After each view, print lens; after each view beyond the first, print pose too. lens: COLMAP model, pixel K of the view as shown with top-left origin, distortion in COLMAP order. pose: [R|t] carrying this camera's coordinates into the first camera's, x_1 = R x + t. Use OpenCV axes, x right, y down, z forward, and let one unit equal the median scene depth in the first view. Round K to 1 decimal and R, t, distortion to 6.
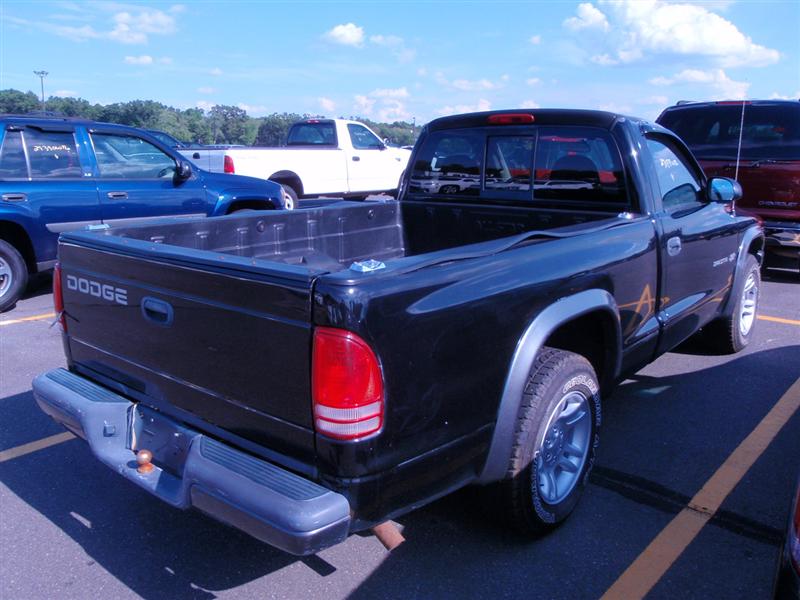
lens RADIAL K [[668.9, 0, 400.0], [0, 668.9, 300.0], [0, 0, 1]] dist [-0.073777, 0.003075]
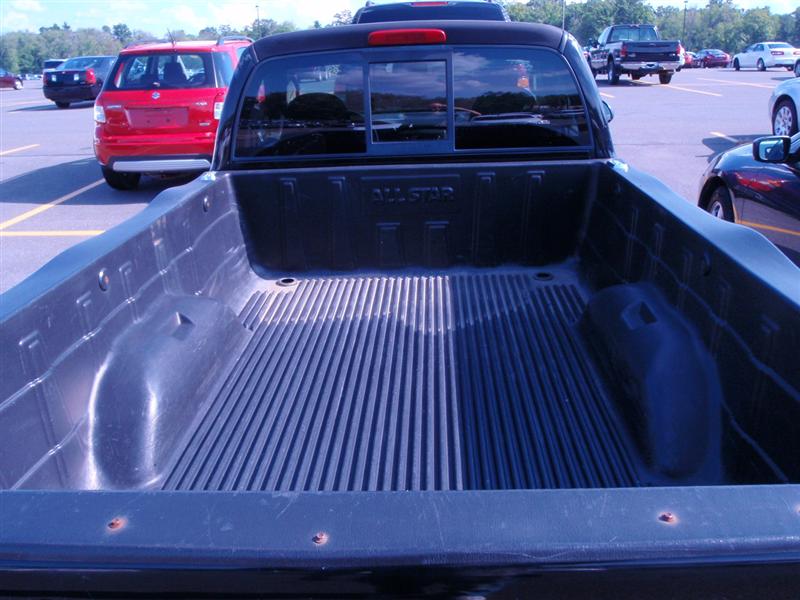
lens RADIAL K [[668.9, 0, 400.0], [0, 668.9, 300.0], [0, 0, 1]] dist [-0.073777, 0.003075]
pose [[0.793477, -0.243619, 0.557714, -0.310825], [0.165453, 0.968222, 0.187541, -0.151314], [-0.585679, -0.056534, 0.808569, 0.478792]]
